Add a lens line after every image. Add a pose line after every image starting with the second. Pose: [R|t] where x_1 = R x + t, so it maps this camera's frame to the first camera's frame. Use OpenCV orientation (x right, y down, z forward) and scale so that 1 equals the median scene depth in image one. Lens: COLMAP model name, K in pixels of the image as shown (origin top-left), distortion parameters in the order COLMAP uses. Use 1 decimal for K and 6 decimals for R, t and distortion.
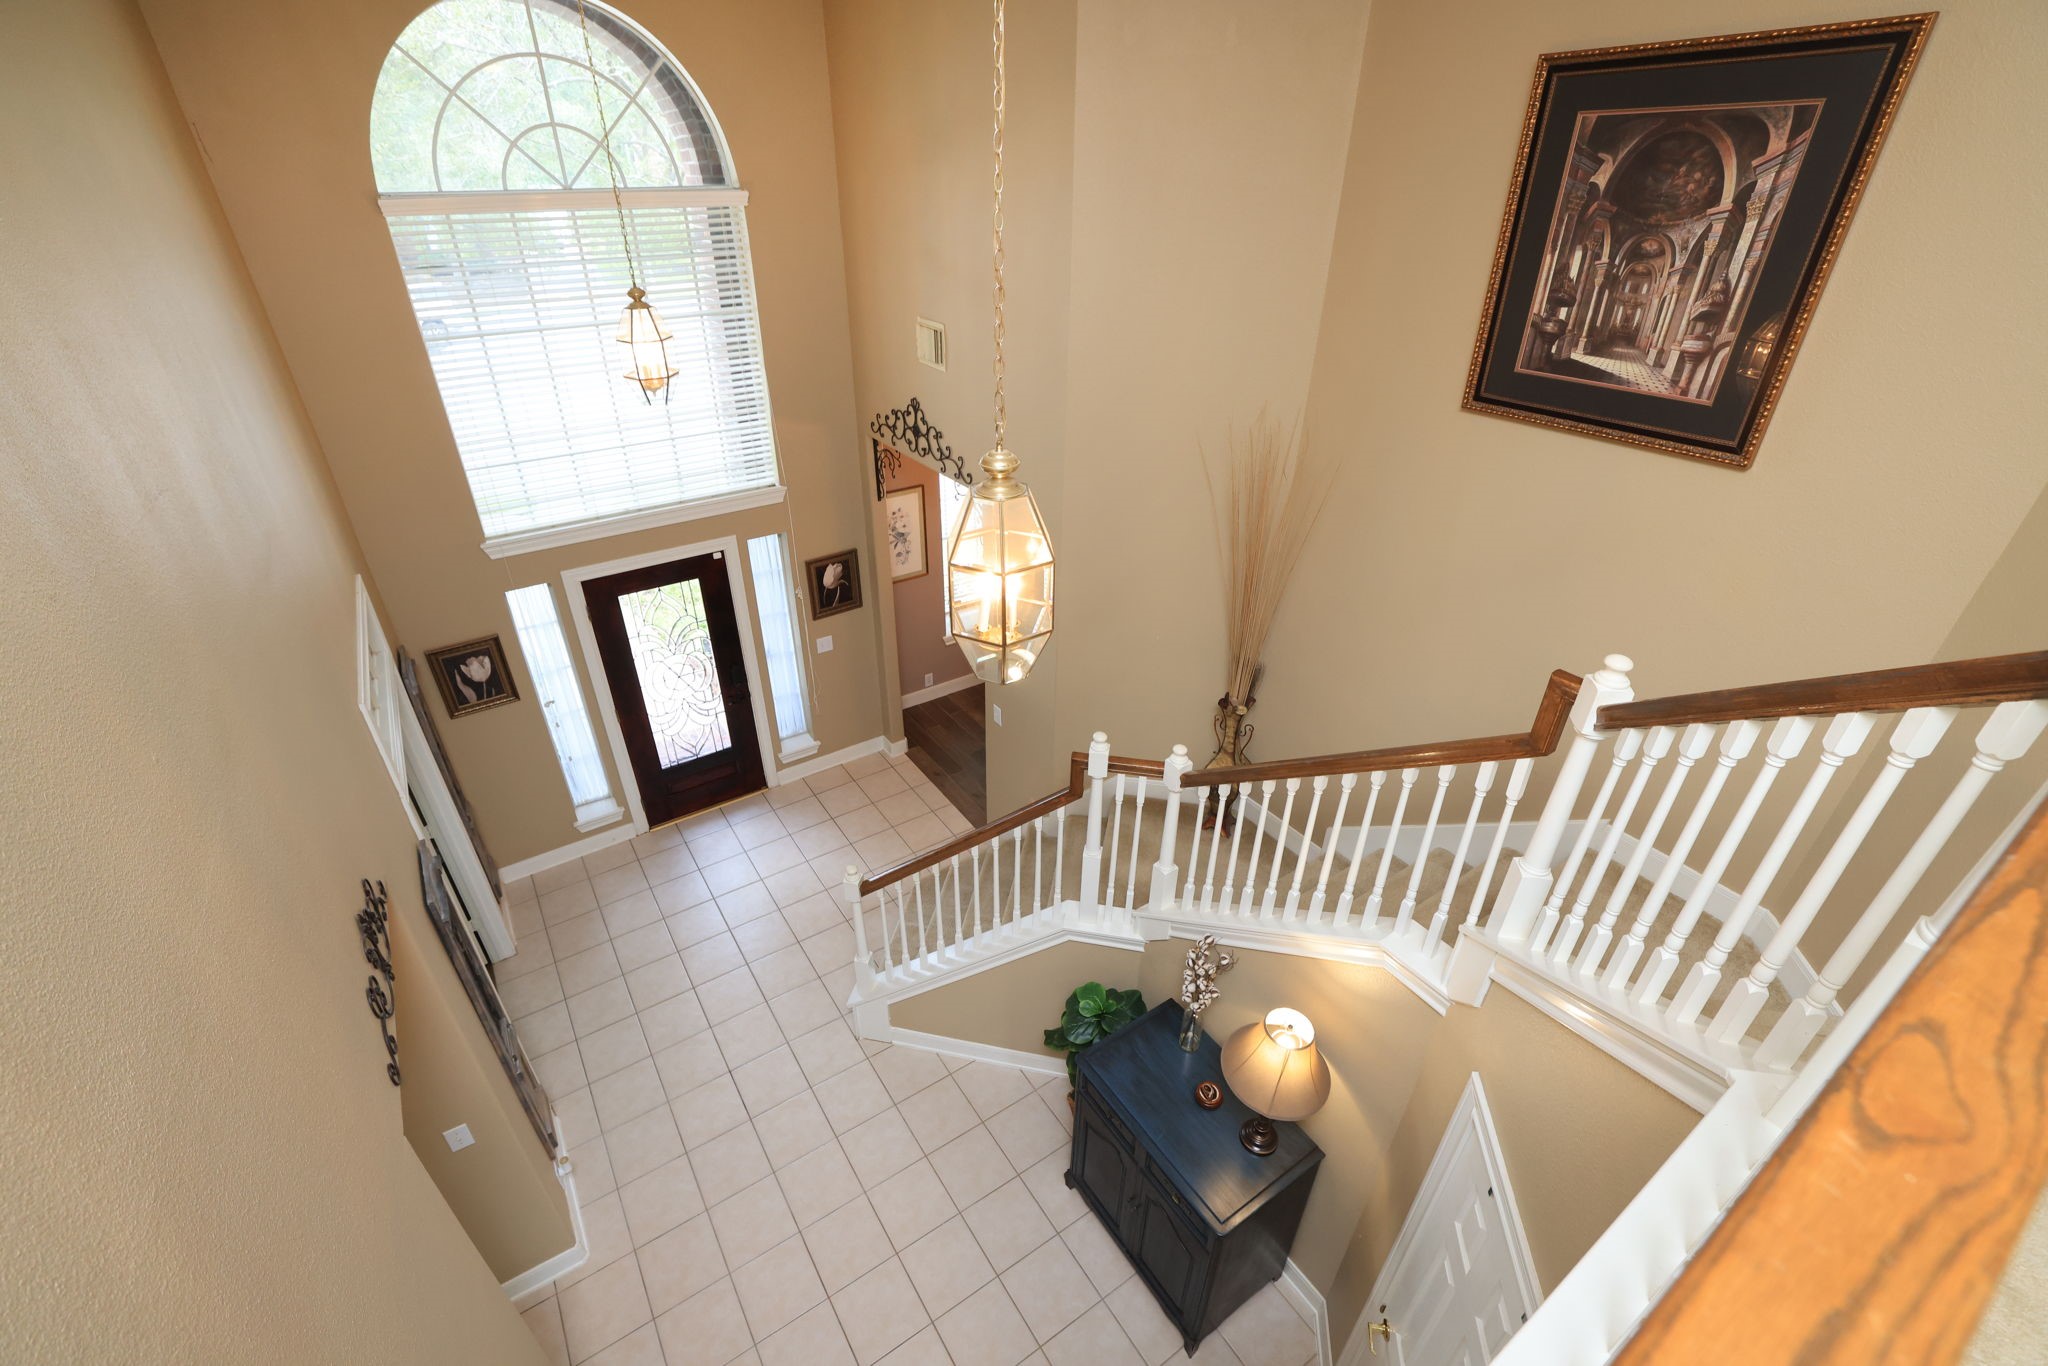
lens RADIAL K [[875.3, 0, 1024.0], [0, 875.3, 683.0], [0, 0, 1]] dist [-0.041649, 0.000372]
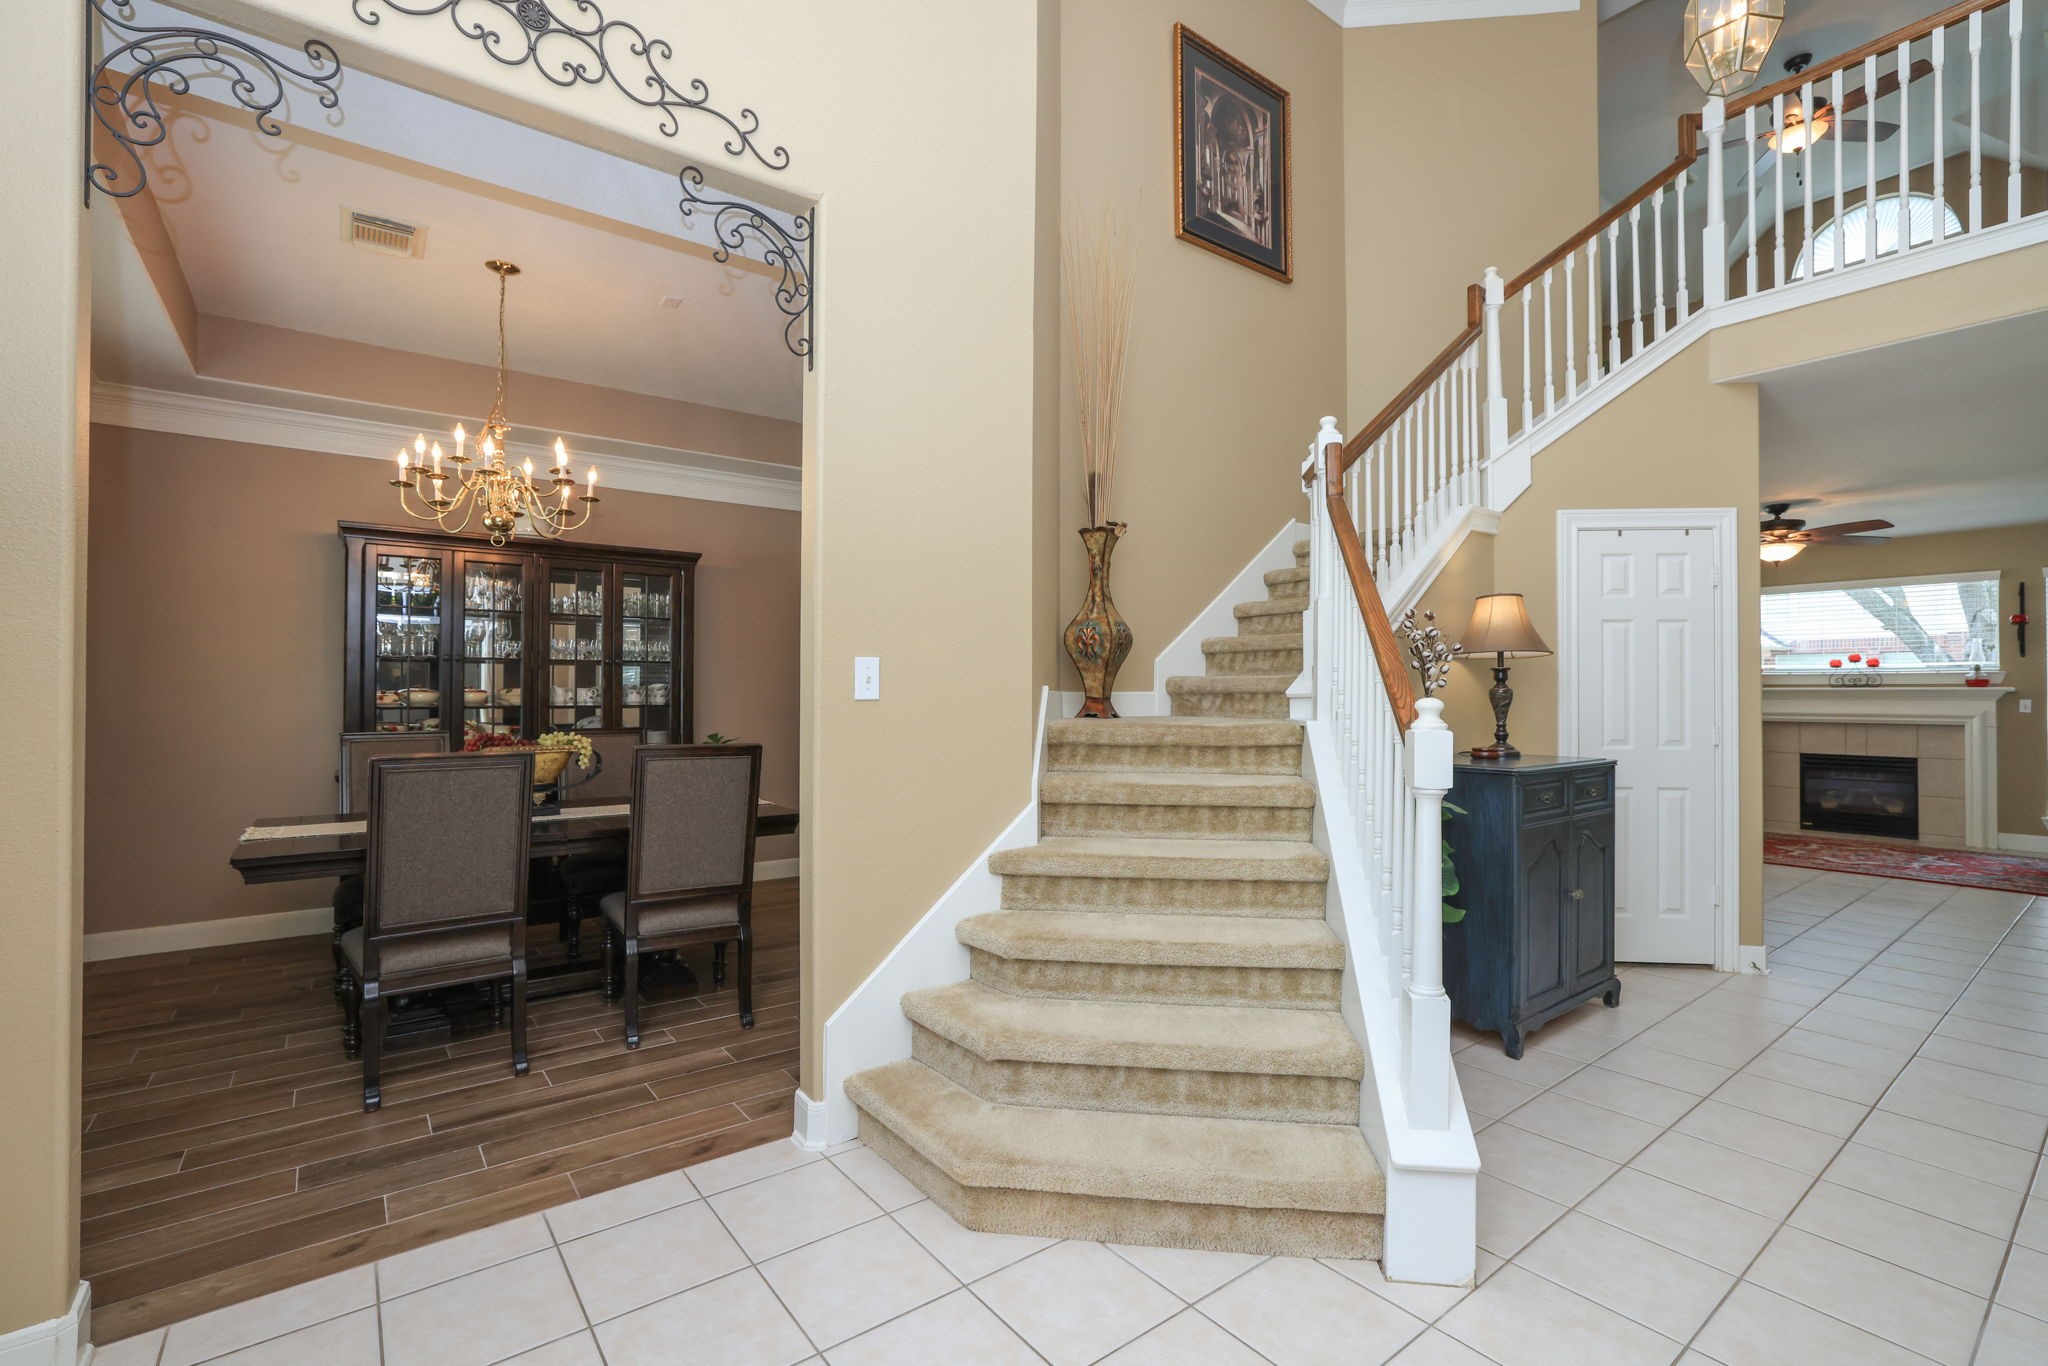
lens RADIAL K [[921.1, 0, 1016.3], [0, 921.1, 680.0], [0, 0, 1]] dist [-0.047263, 0.022174]
pose [[-0.061802, 0.006903, 0.998065, -0.527230], [0.513316, 0.857810, 0.025853, 0.064928], [-0.855972, 0.513920, -0.056558, 0.975537]]
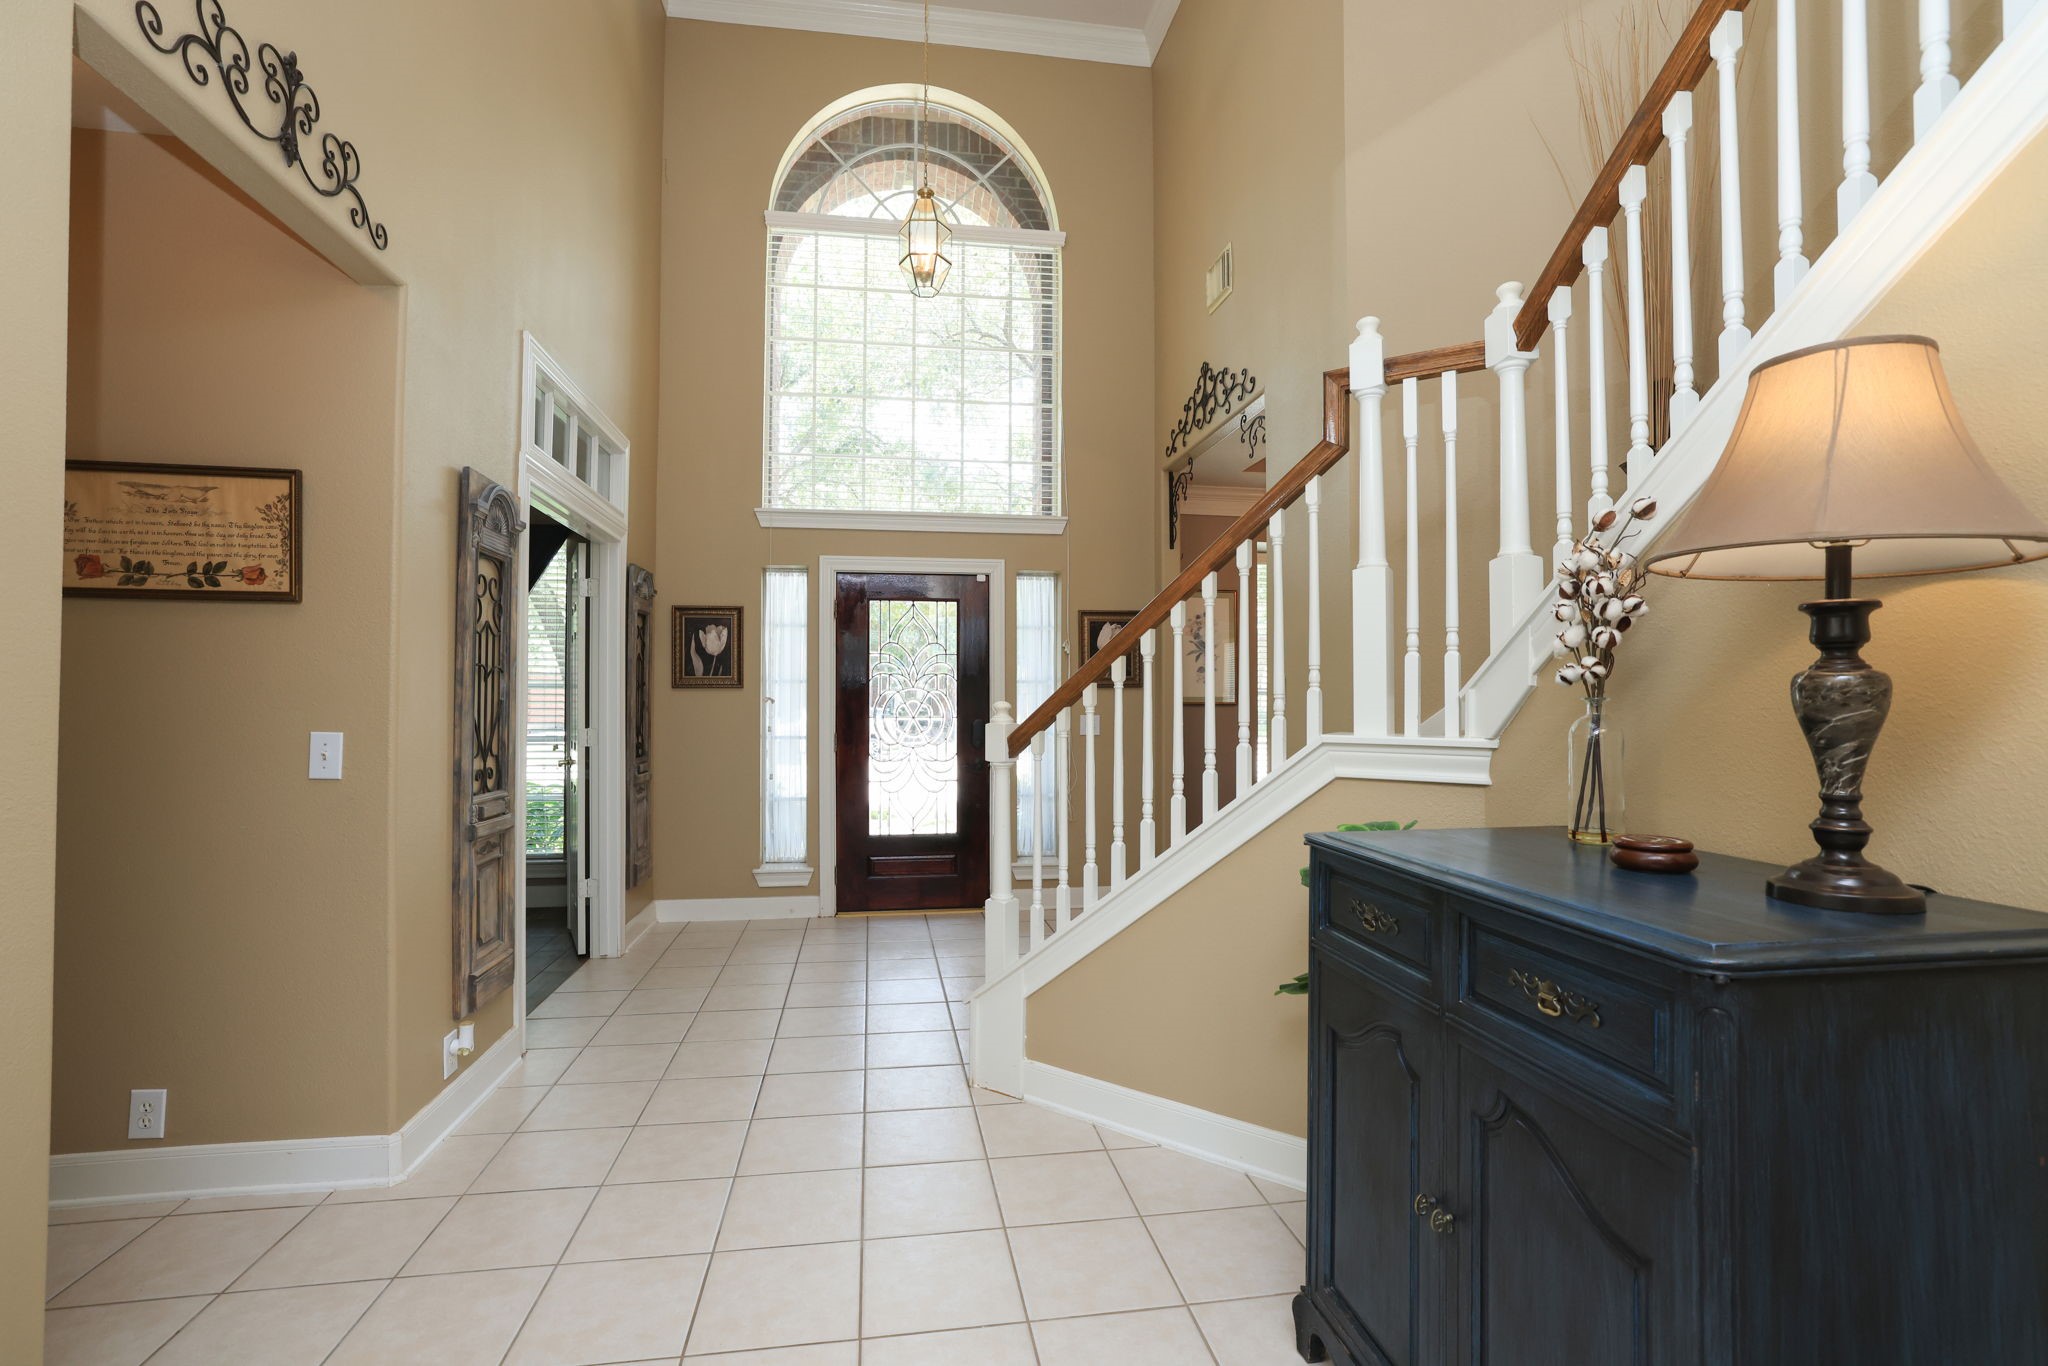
lens RADIAL K [[921.1, 0, 1016.3], [0, 921.1, 680.0], [0, 0, 1]] dist [-0.047263, 0.022174]
pose [[0.906051, -0.015786, -0.422873, 0.088864], [-0.214787, 0.843855, -0.491706, 0.437805], [0.364606, 0.536339, 0.761186, 0.373756]]
